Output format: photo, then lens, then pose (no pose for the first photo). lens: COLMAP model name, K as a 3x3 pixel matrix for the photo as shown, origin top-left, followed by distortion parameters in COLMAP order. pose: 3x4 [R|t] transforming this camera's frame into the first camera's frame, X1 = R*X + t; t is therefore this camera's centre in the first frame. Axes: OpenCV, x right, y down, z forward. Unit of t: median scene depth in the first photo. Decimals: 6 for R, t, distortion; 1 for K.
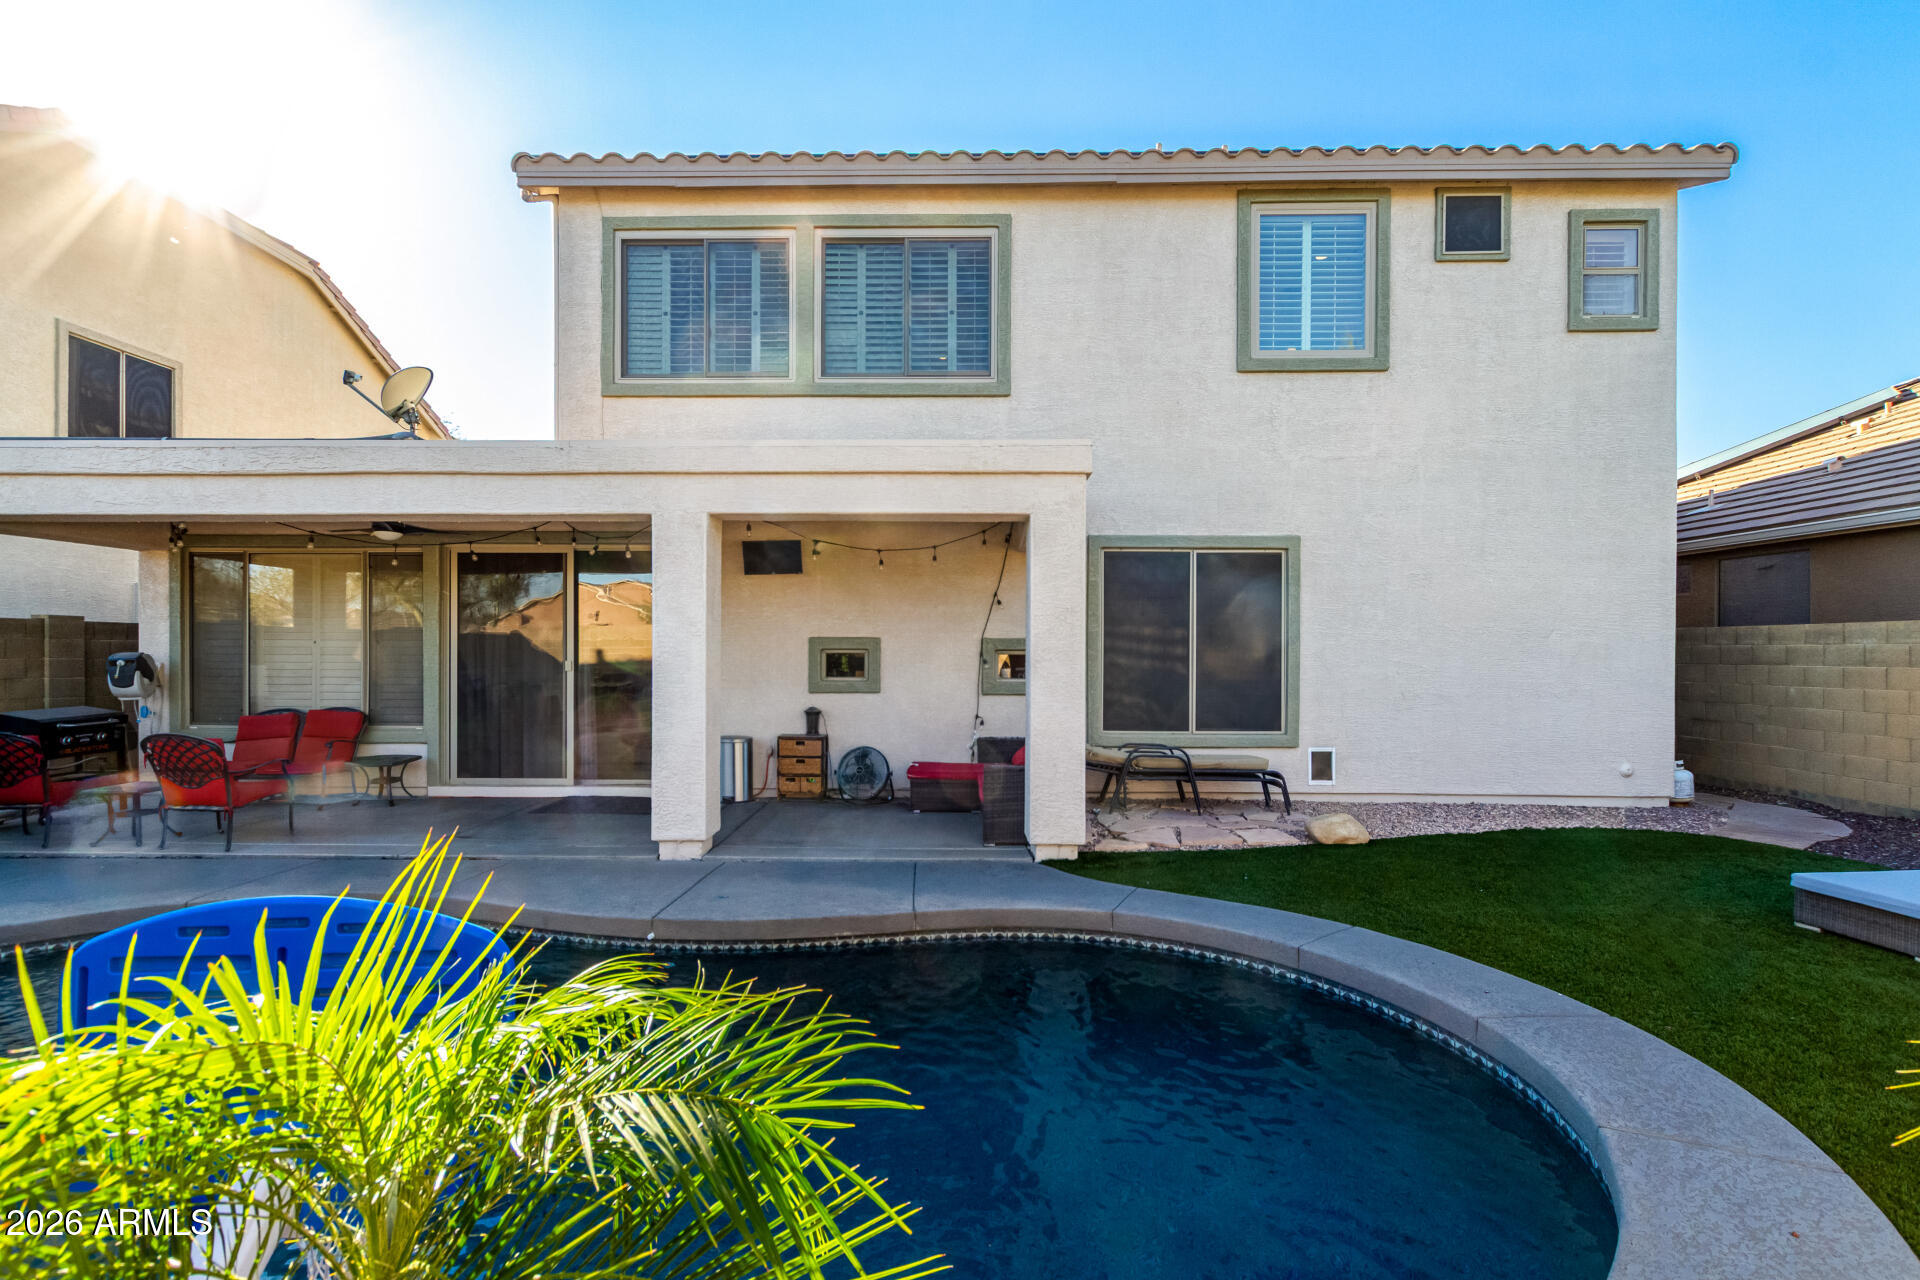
lens RADIAL K [[898.9, 0, 957.7], [0, 898.9, 649.9], [0, 0, 1]] dist [0.010317, -0.001041]
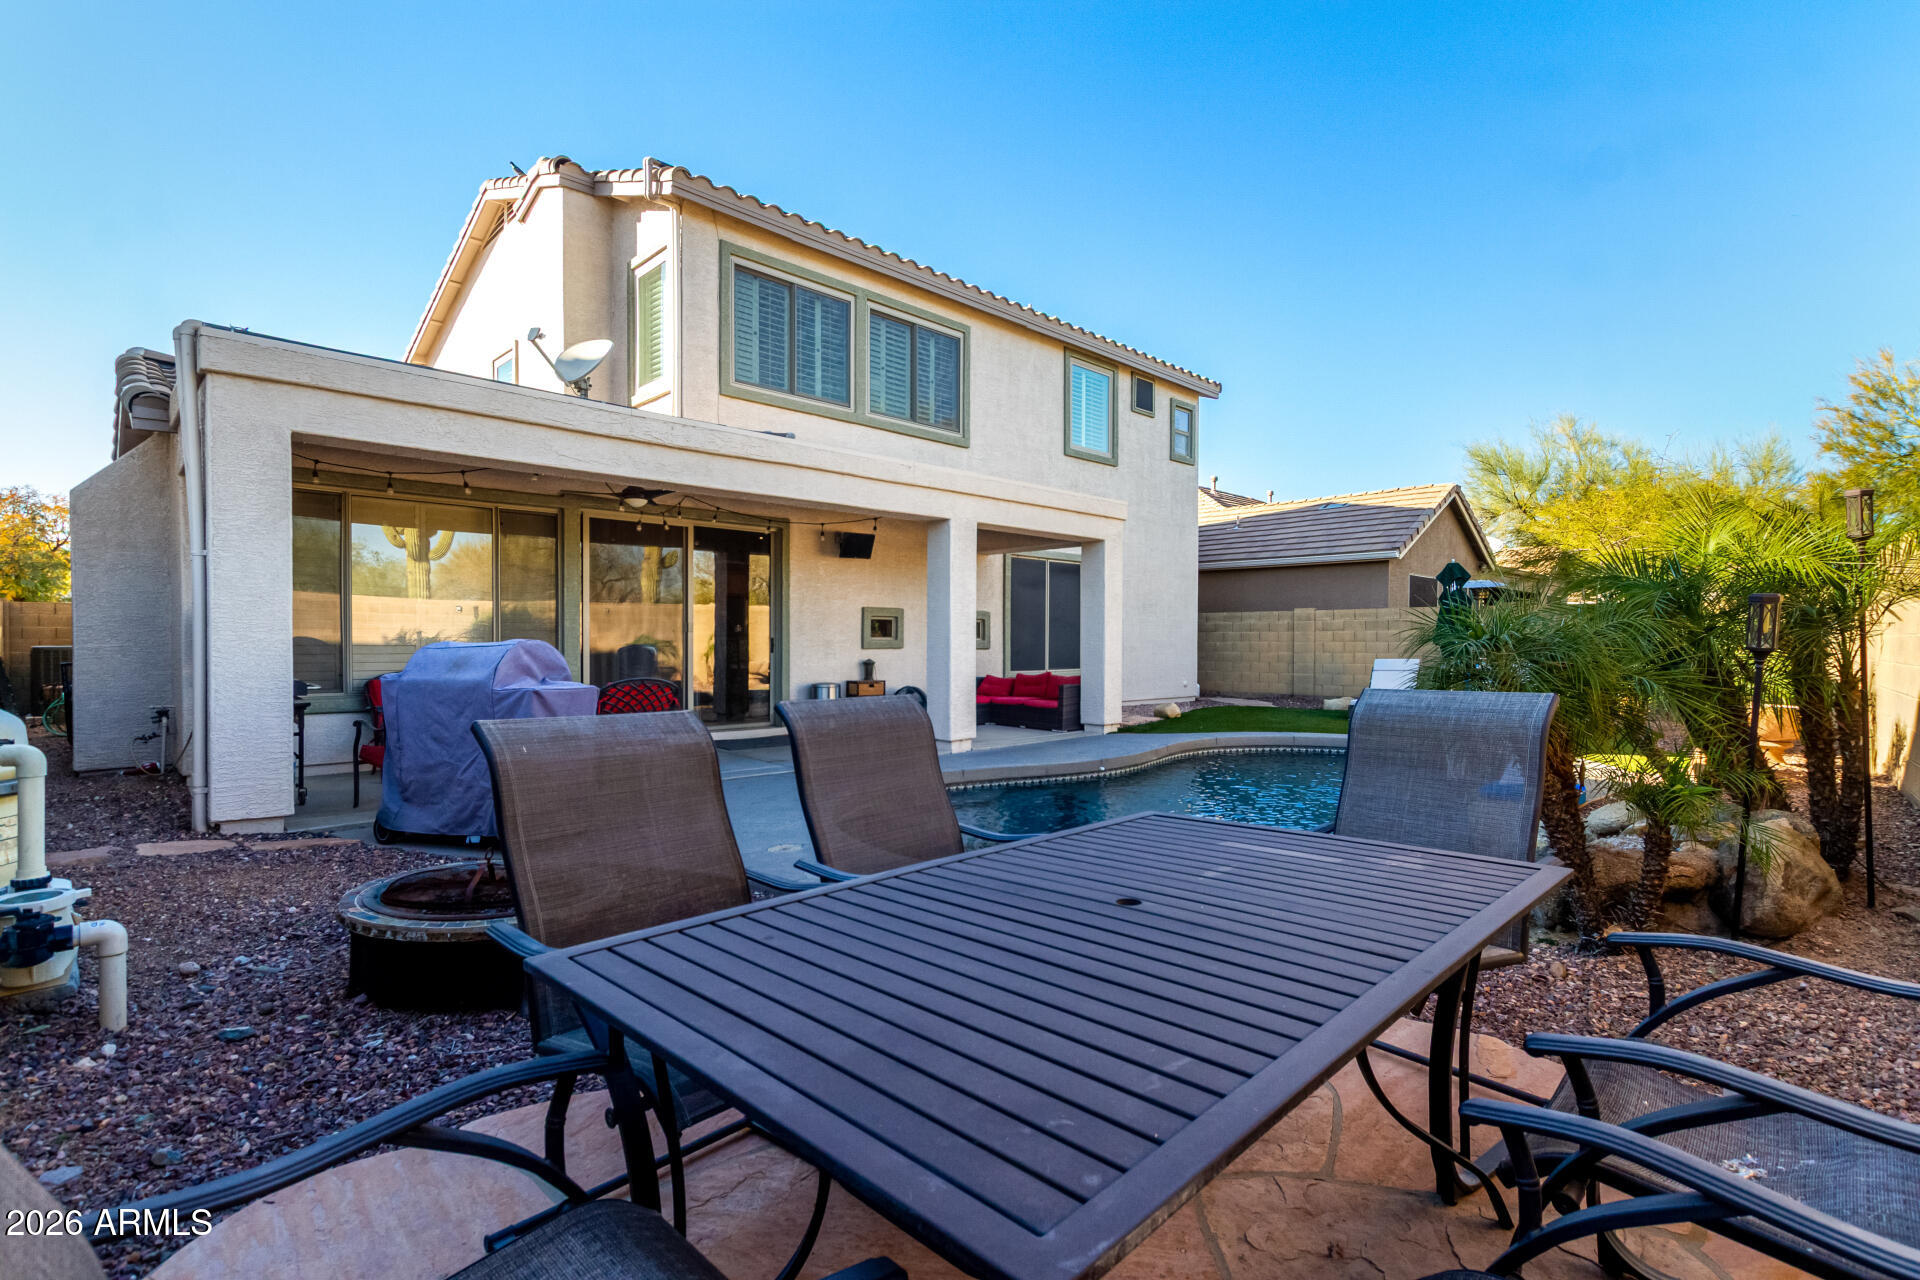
lens RADIAL K [[898.9, 0, 964.0], [0, 898.9, 649.7], [0, 0, 1]] dist [0.010317, -0.001041]
pose [[0.694512, -0.009319, 0.719421, -1.018717], [0.000923, 0.999927, 0.012061, 0.033099], [-0.719481, -0.007712, 0.694470, -0.029623]]
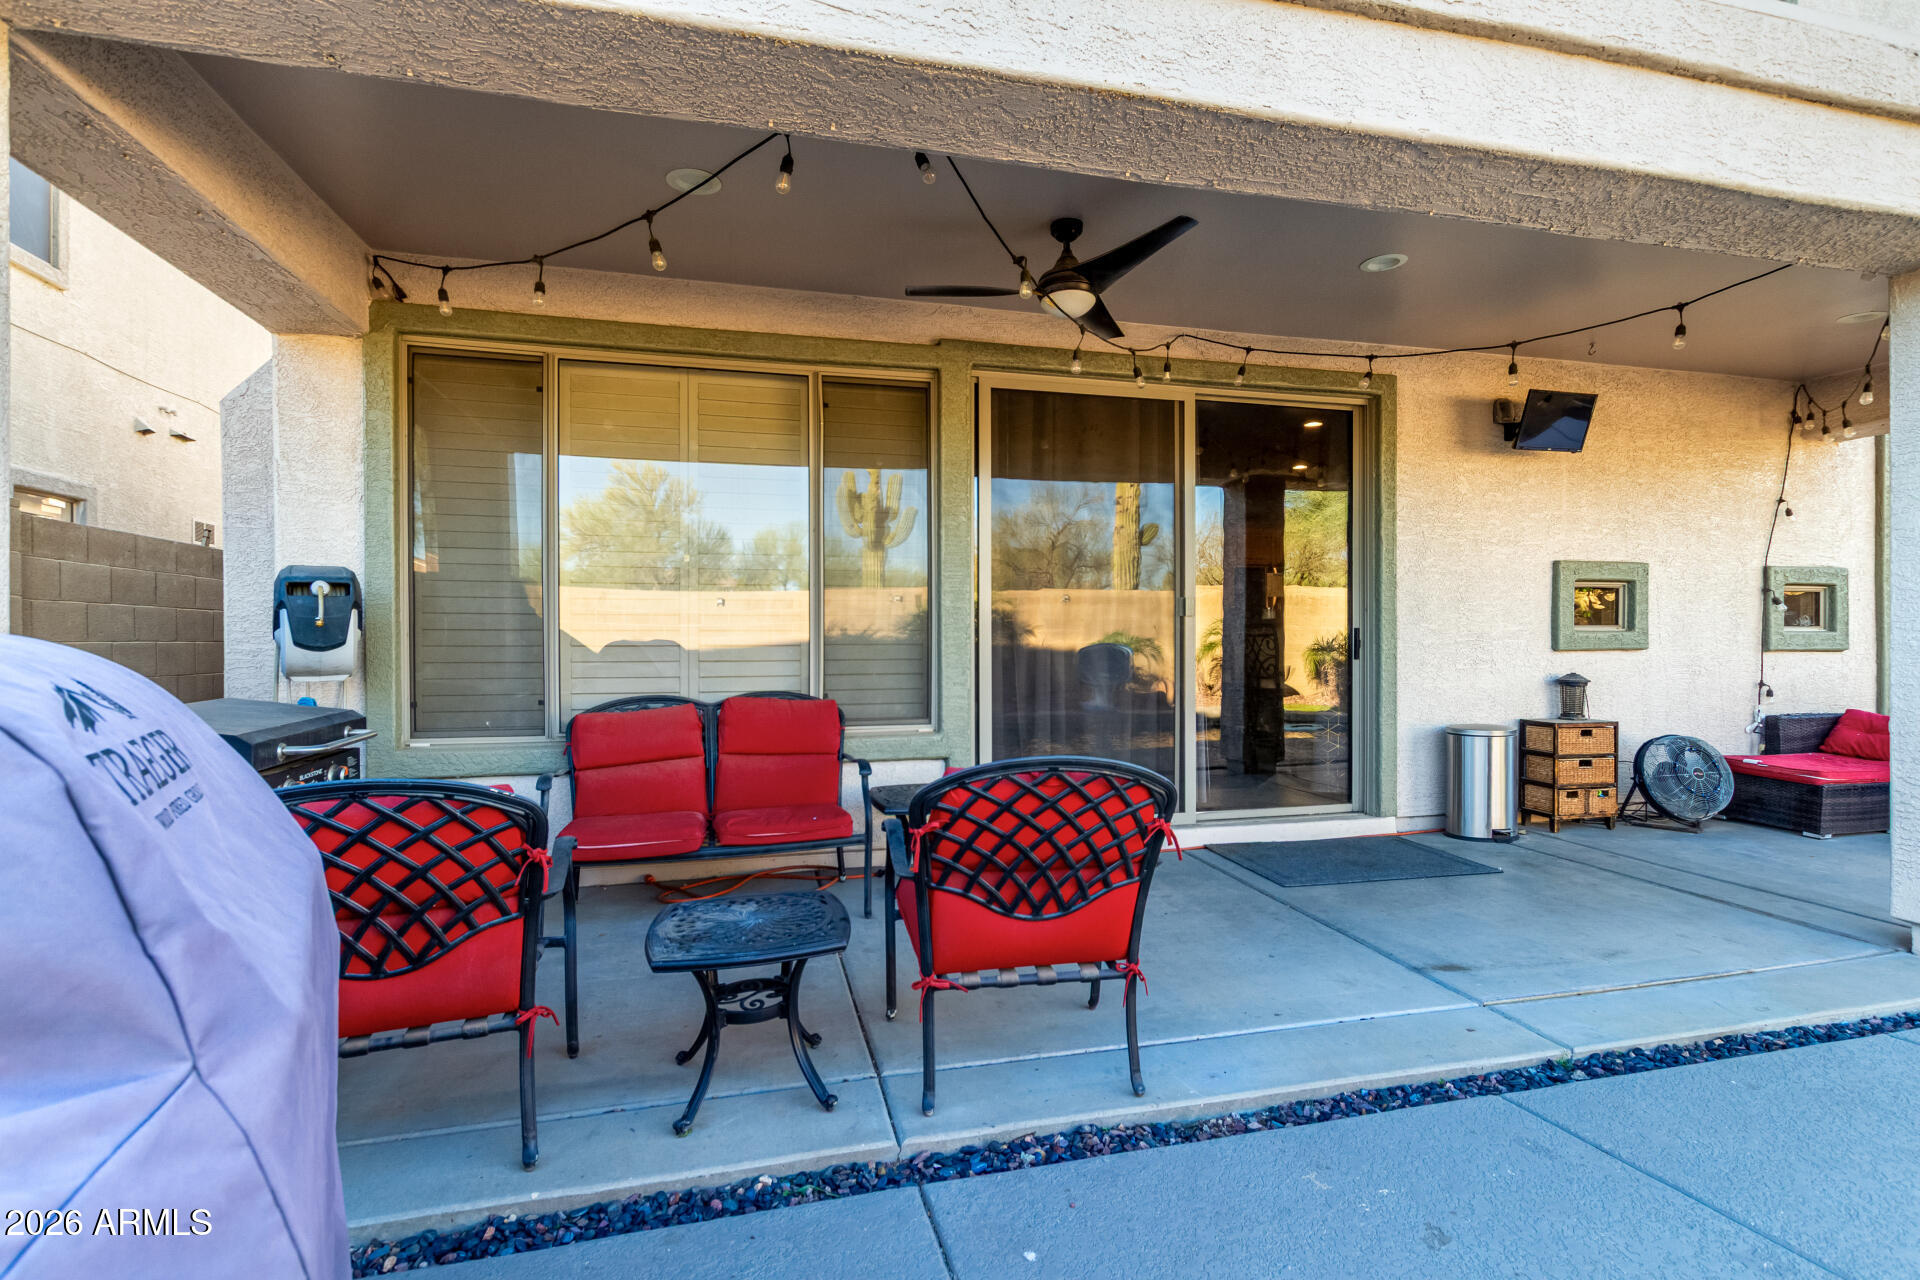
lens RADIAL K [[898.9, 0, 955.6], [0, 898.9, 633.6], [0, 0, 1]] dist [0.010317, -0.001041]
pose [[0.963074, -0.004921, 0.269191, -0.726201], [0.007100, 0.999949, -0.007121, 0.037422], [-0.269142, 0.008770, 0.963061, 0.519191]]
